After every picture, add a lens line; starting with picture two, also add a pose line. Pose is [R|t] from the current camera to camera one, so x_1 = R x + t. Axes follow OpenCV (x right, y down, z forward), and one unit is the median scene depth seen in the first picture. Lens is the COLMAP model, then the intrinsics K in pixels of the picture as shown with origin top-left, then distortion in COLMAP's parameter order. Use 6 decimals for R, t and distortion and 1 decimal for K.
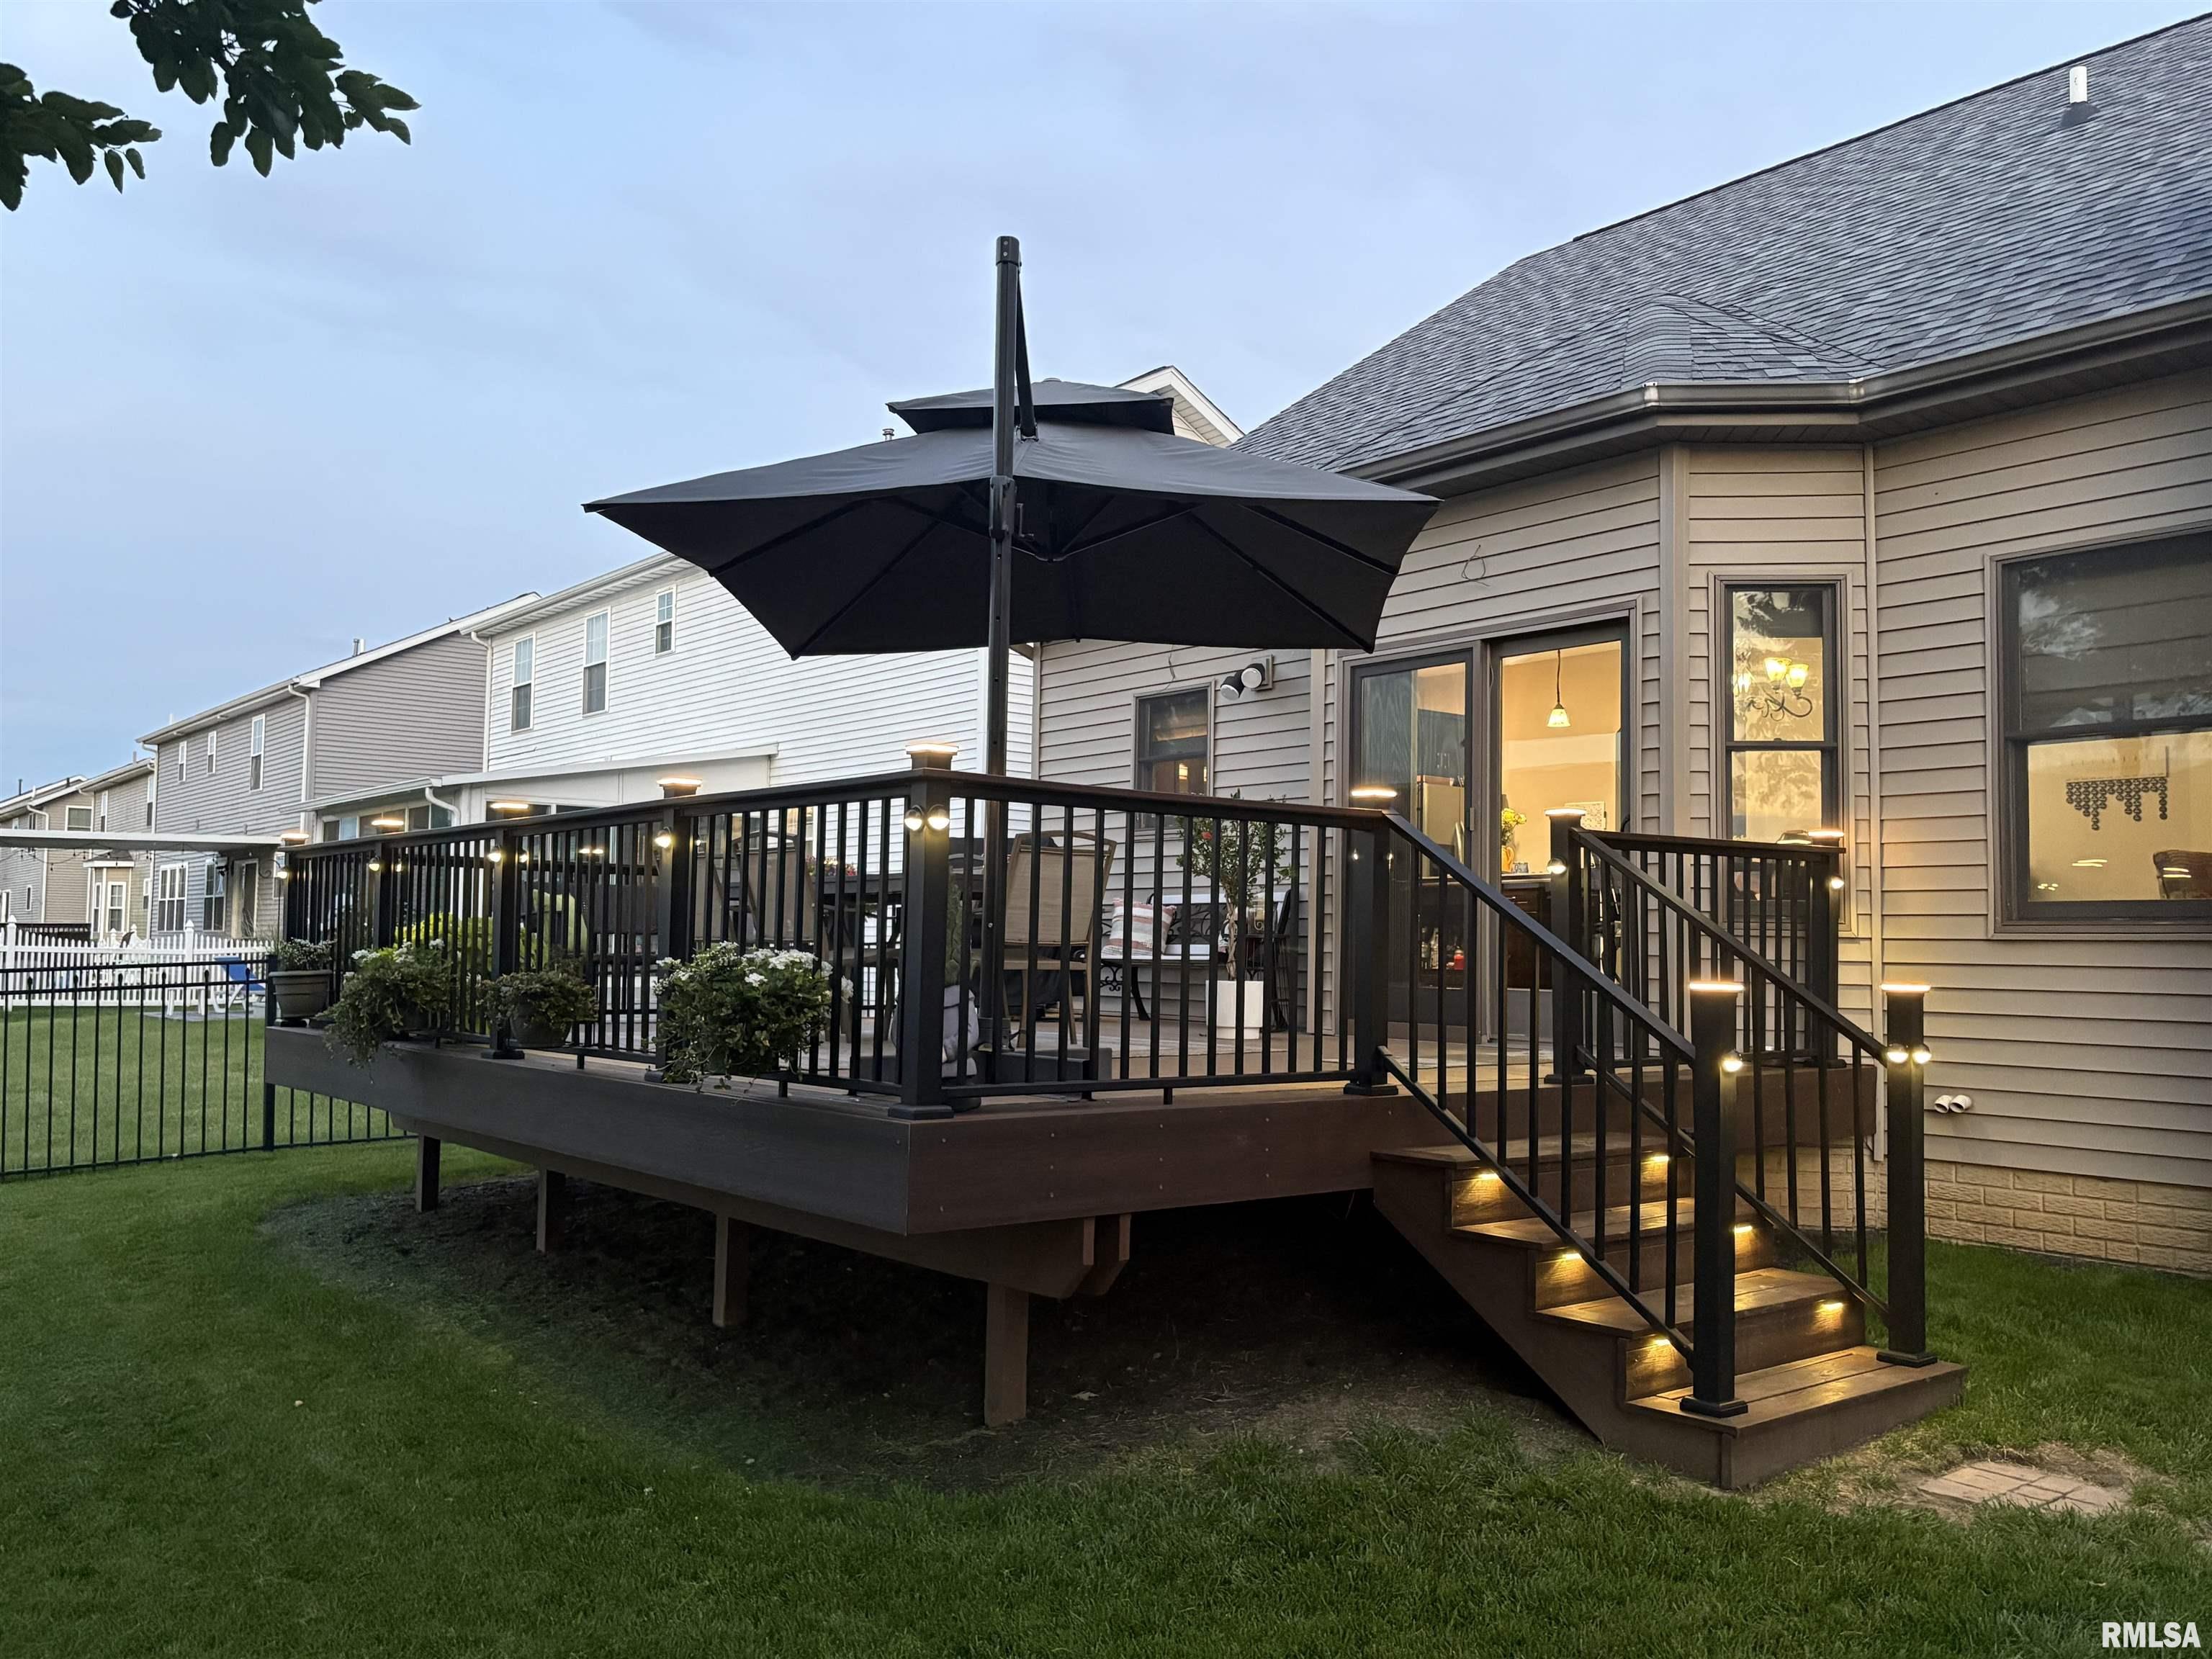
lens RADIAL K [[1782.5, 0, 1102.5], [0, 1782.5, 842.8], [0, 0, 1]] dist [0.026045, 0.012427]
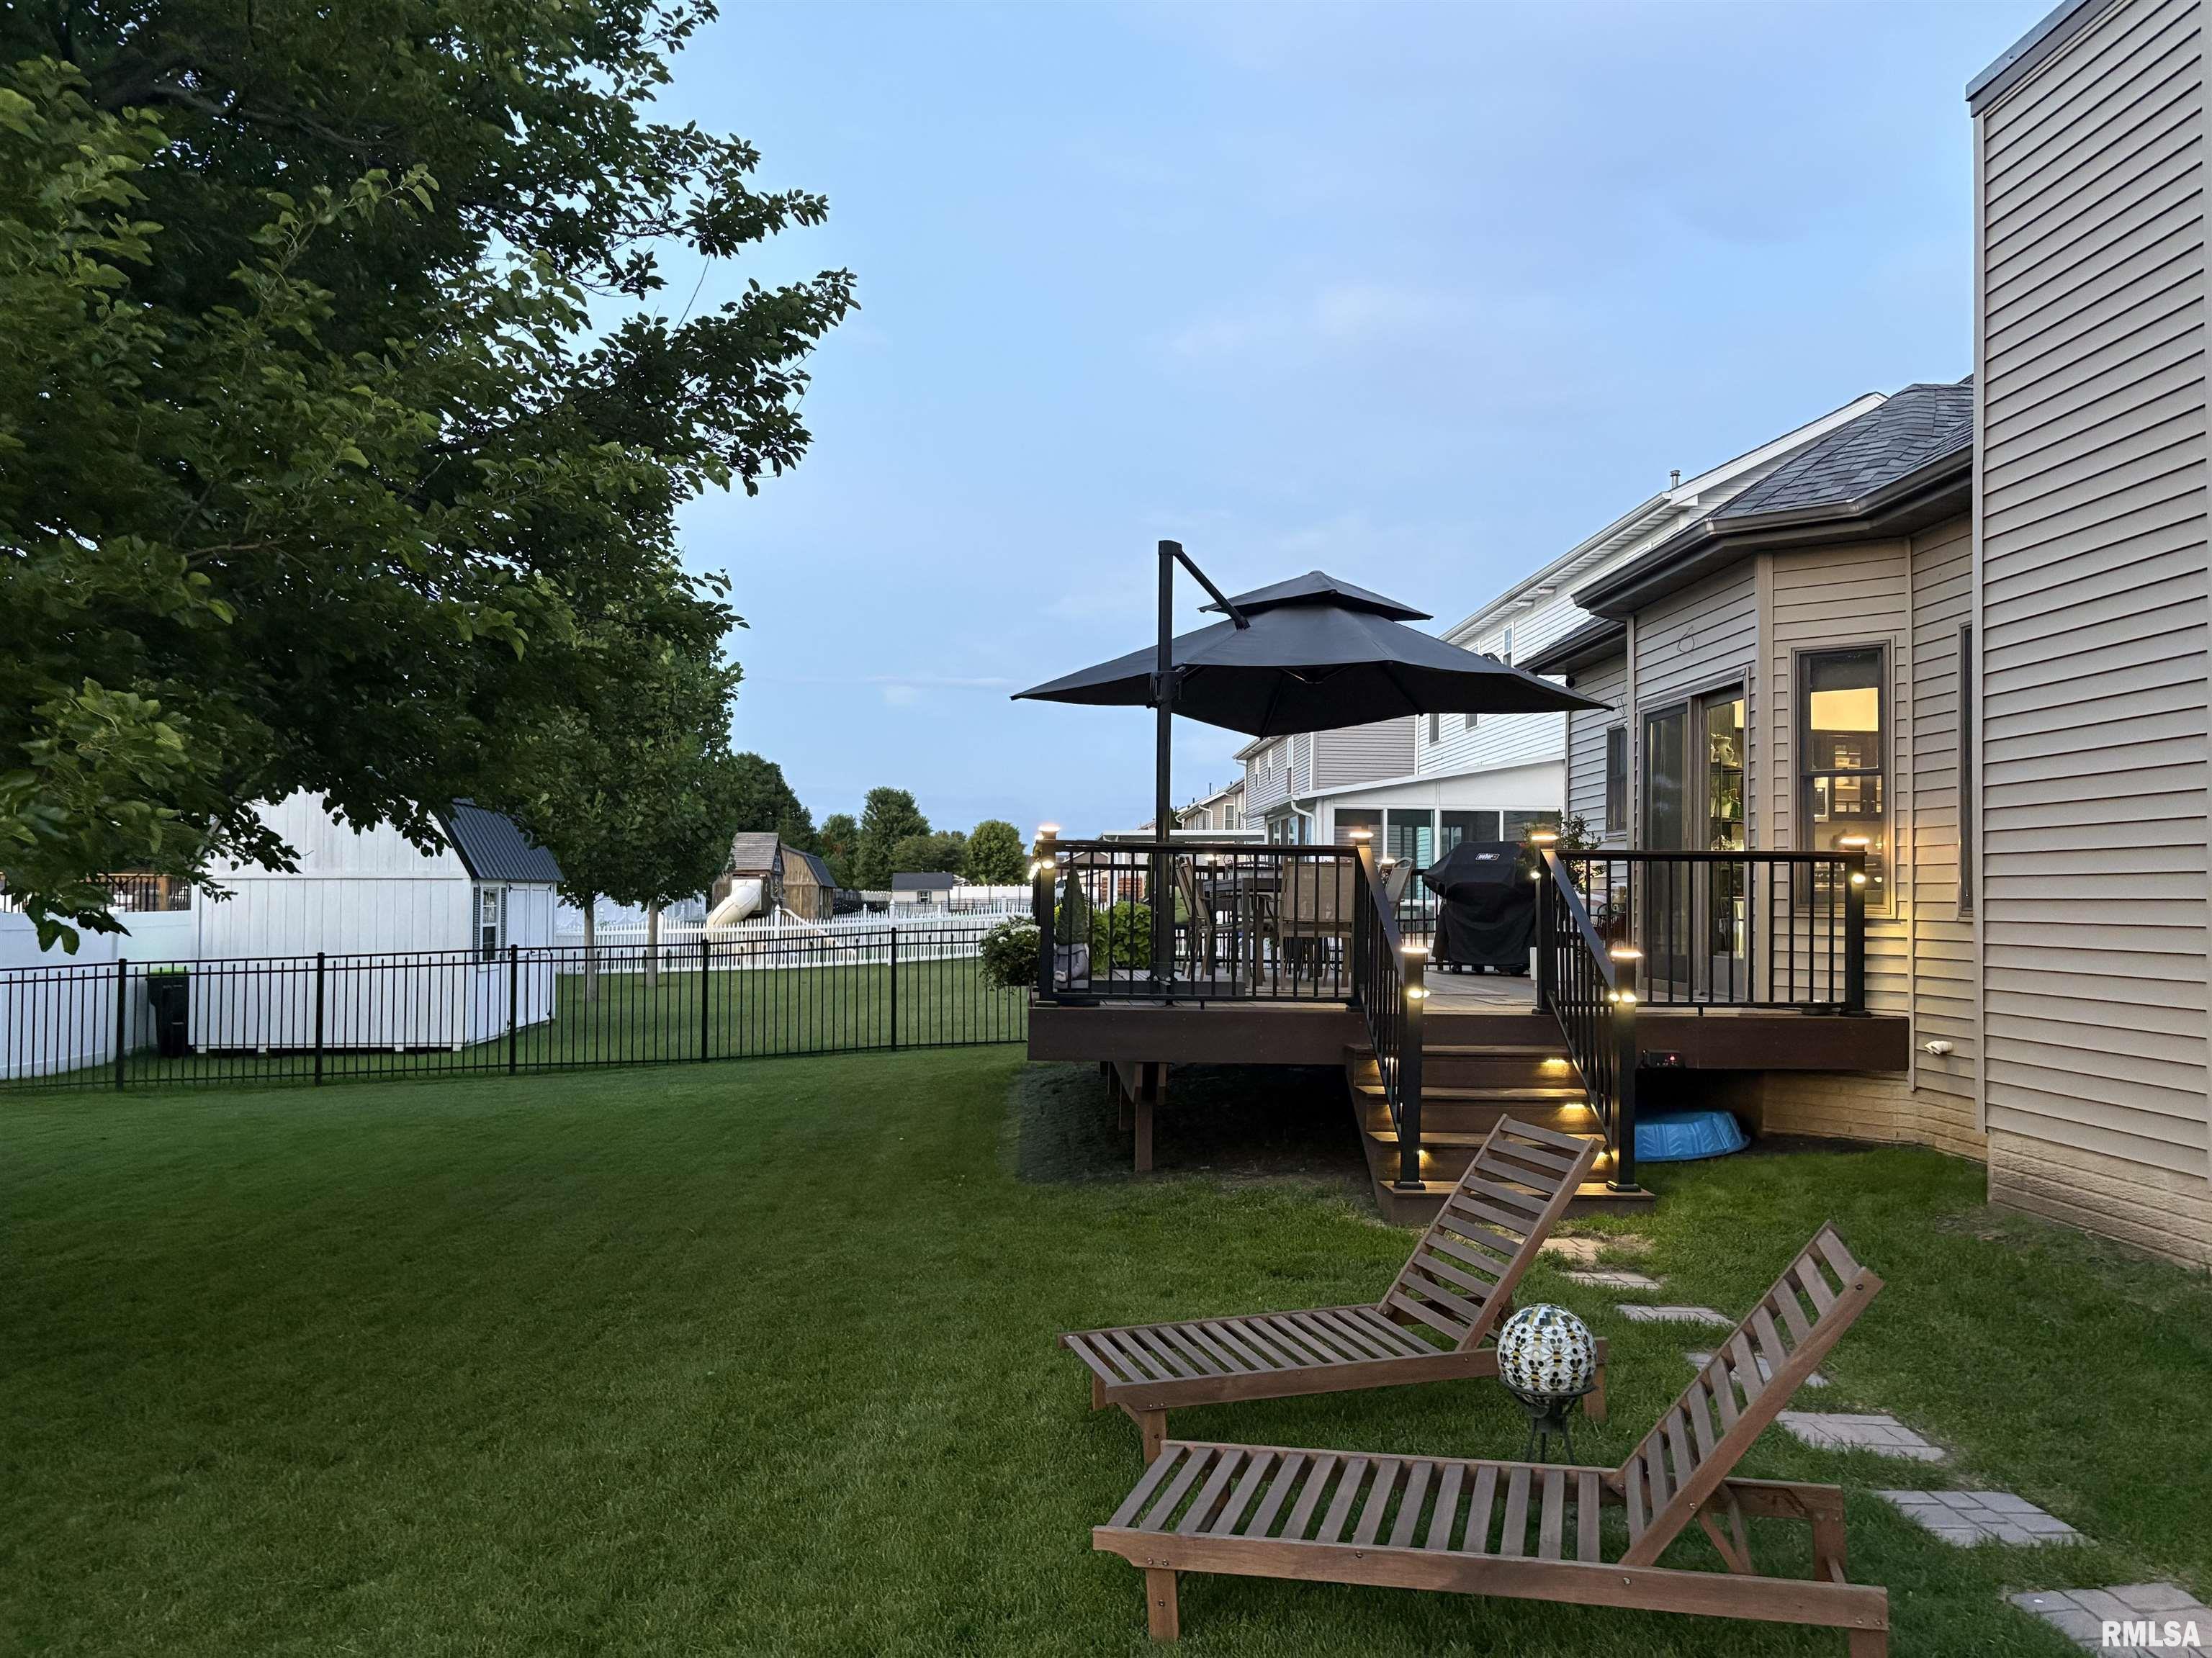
lens RADIAL K [[1677.3, 0, 1103.3], [0, 1677.3, 837.0], [0, 0, 1]] dist [0.040037, 0.000767]
pose [[0.805097, -0.024788, -0.592625, 0.680721], [0.033044, 0.999449, 0.003087, -0.029457], [0.592222, -0.022068, 0.805473, -0.326899]]
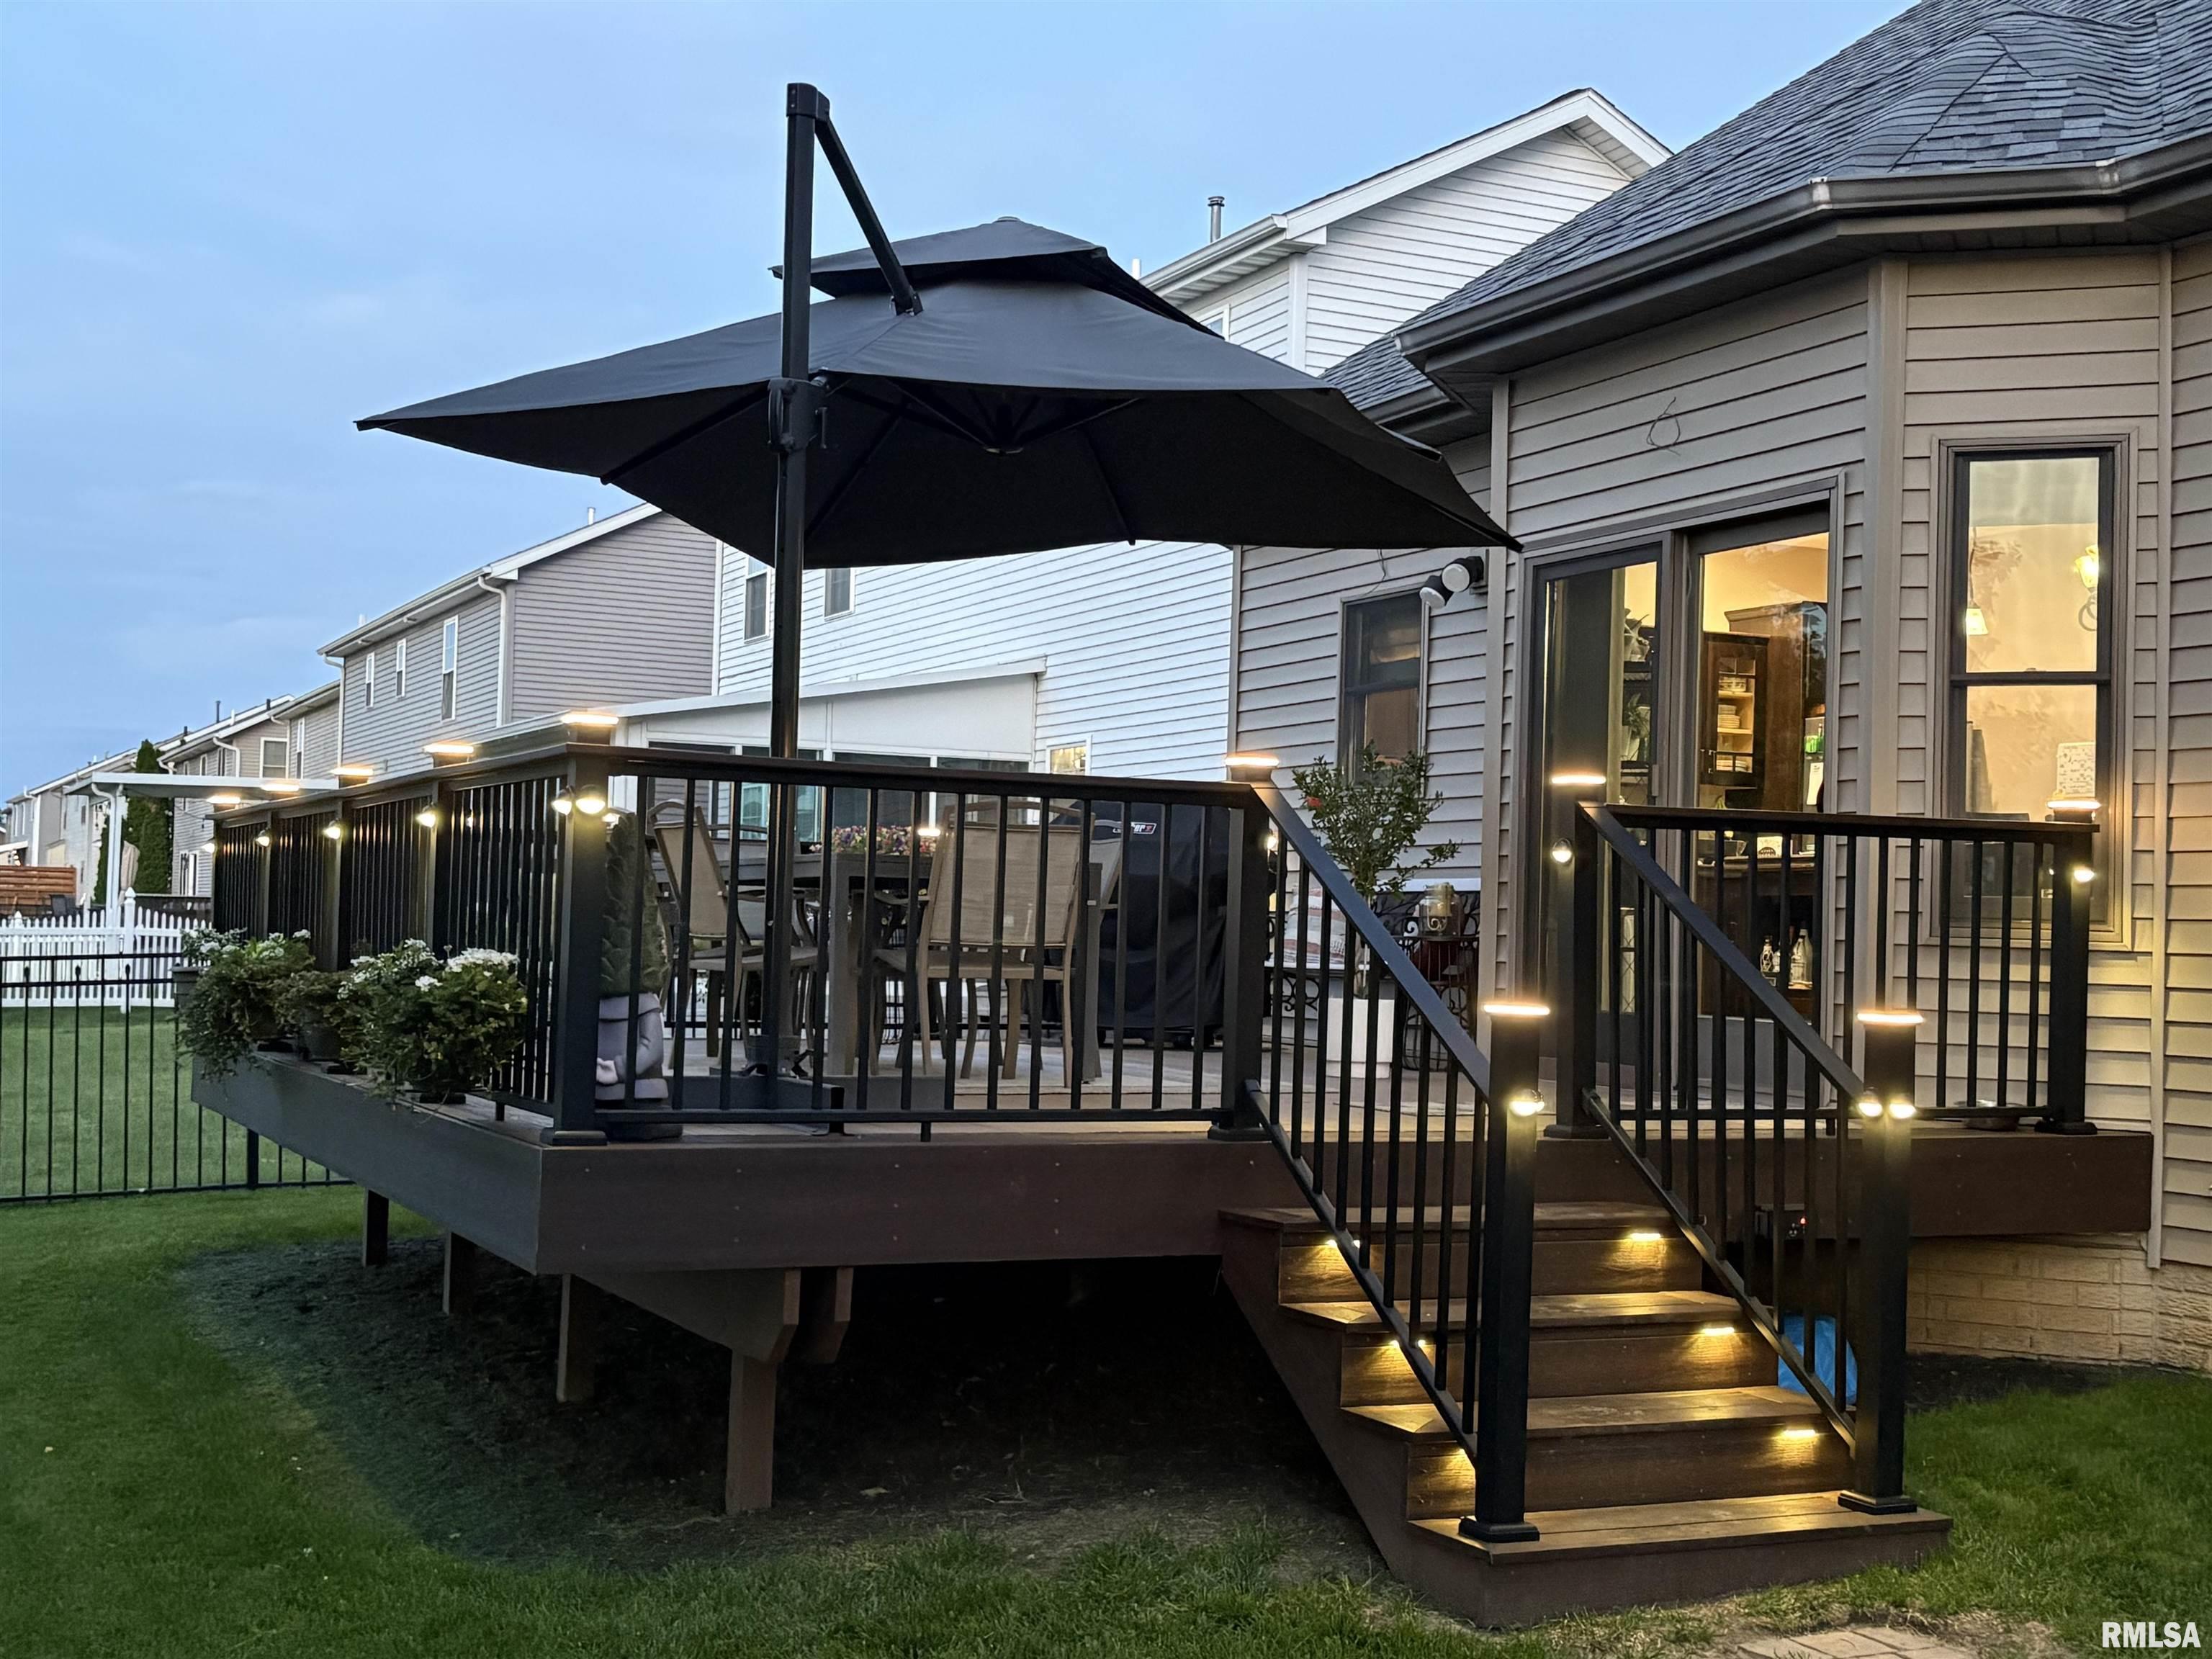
lens RADIAL K [[2741.1, 0, 1112.6], [0, 2741.1, 836.1], [0, 0, 1]] dist [0.051001, 0.000000]
pose [[0.971487, 0.003882, -0.237061, 0.286925], [0.000624, 0.999821, 0.018932, -0.013105], [0.237091, -0.018540, 0.971310, -0.146514]]
